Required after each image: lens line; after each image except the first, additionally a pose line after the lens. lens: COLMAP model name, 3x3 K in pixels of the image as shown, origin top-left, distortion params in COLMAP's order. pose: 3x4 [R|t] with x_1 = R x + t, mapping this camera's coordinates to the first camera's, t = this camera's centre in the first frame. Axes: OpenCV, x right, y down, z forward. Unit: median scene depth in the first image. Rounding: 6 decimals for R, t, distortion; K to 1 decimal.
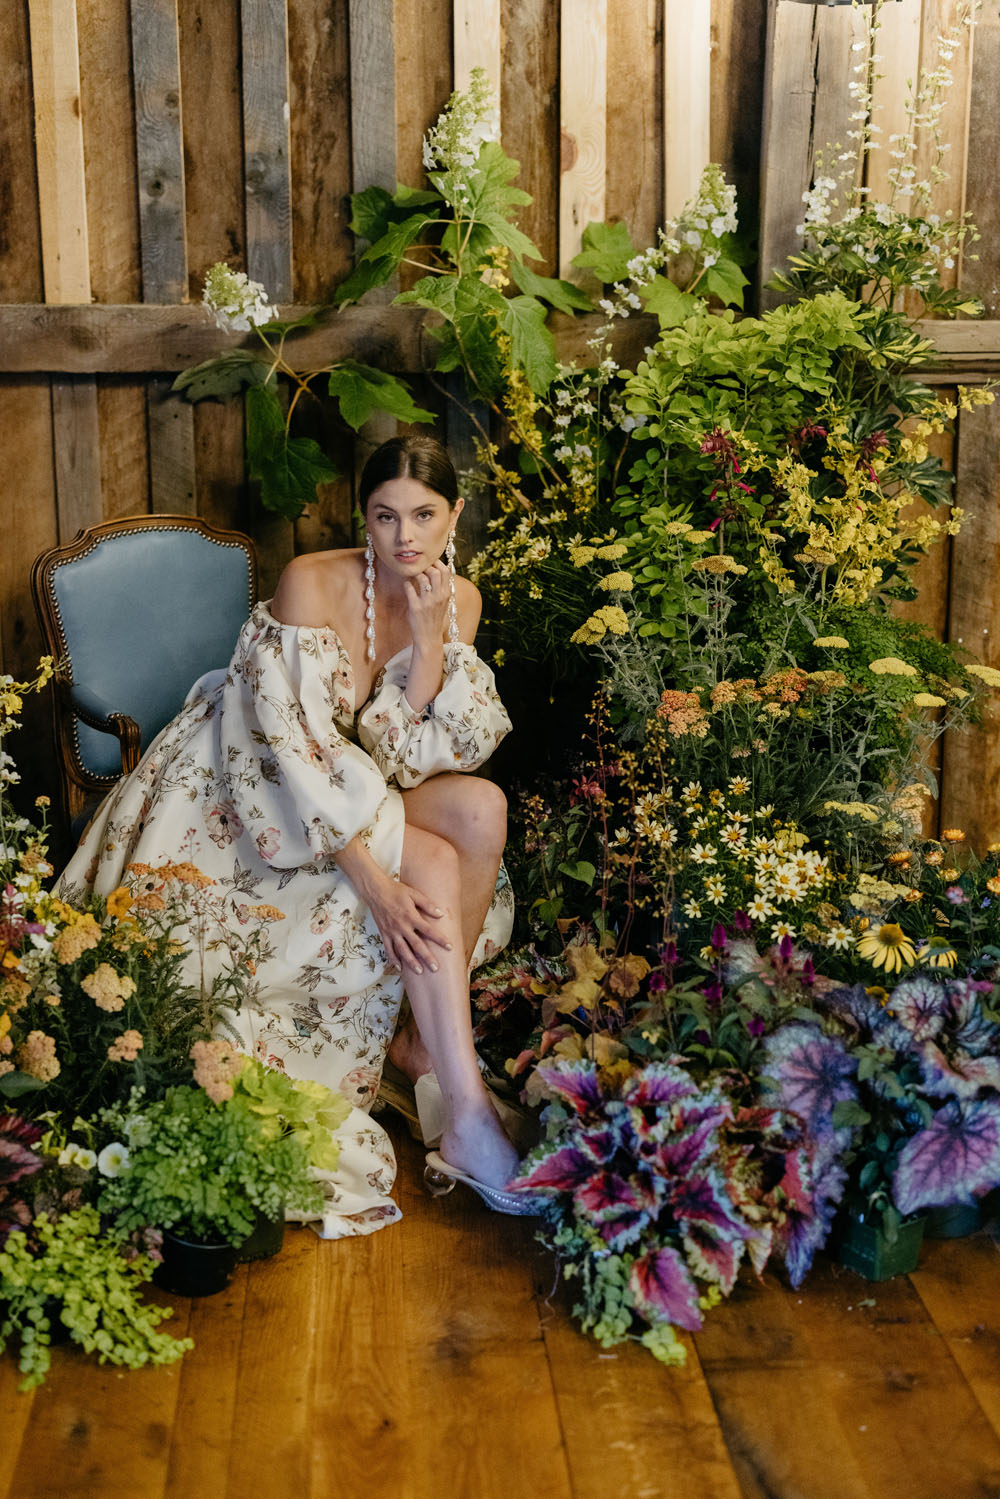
lens RADIAL K [[2197.7, 0, 503.8], [0, 2197.7, 755.1], [0, 0, 1]] dist [0.019542, 0.000000]
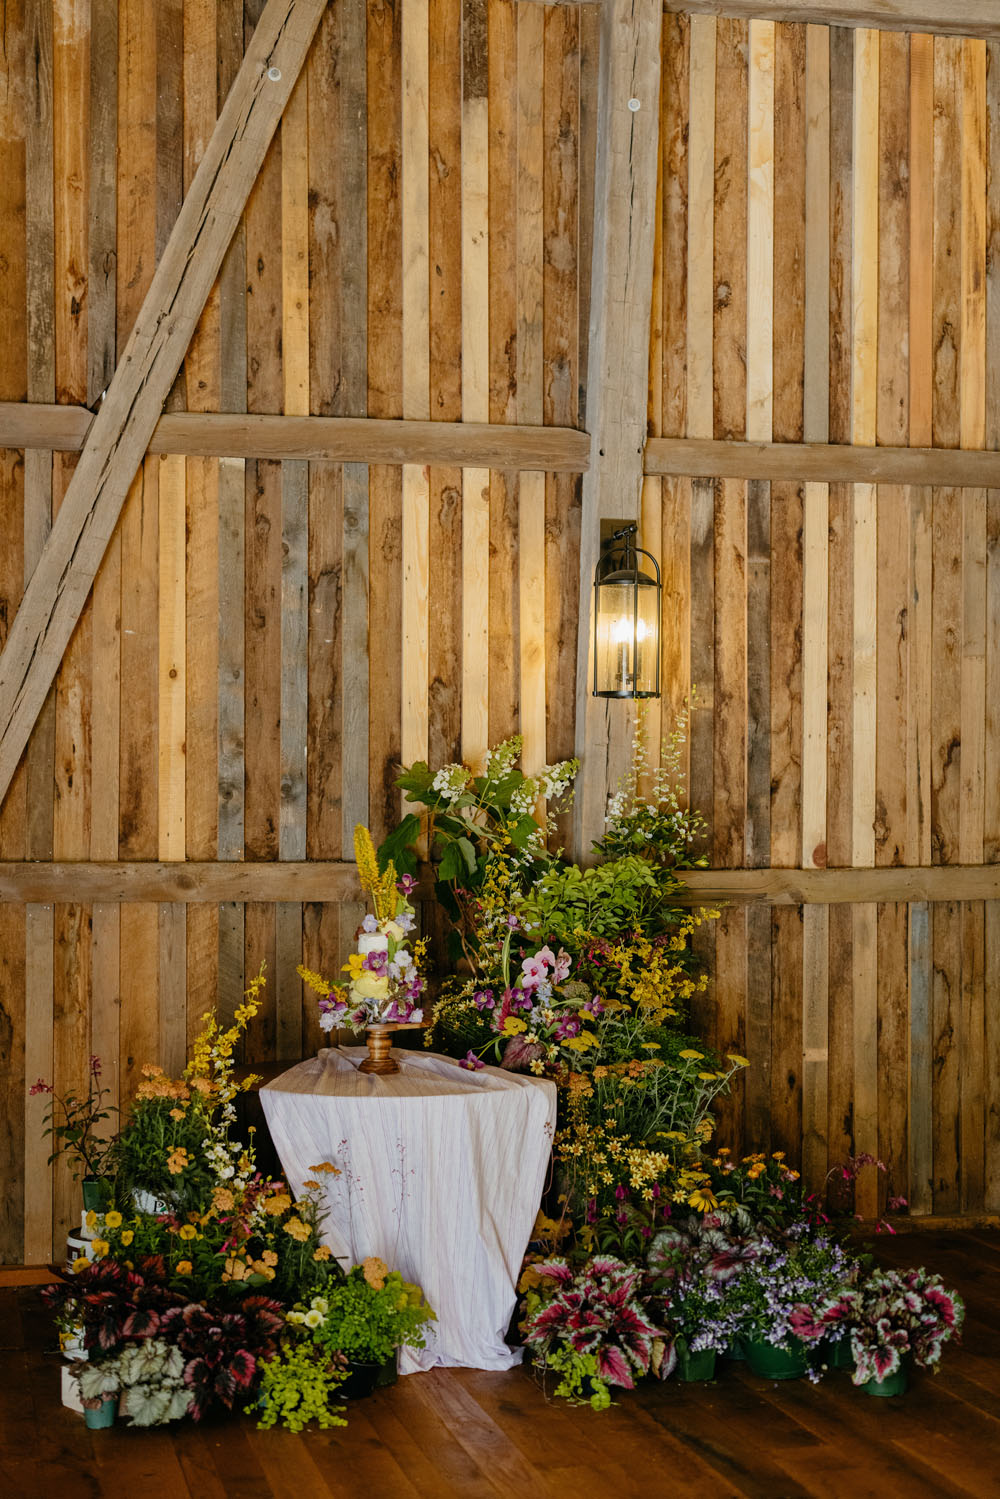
lens RADIAL K [[2197.7, 0, 500.2], [0, 2197.7, 749.9], [0, 0, 1]] dist [0.019542, 0.000000]
pose [[0.981633, 0.008678, 0.190581, -0.340239], [0.039182, 0.968498, -0.245919, 0.162806], [-0.186711, 0.248870, 0.950370, -0.800620]]
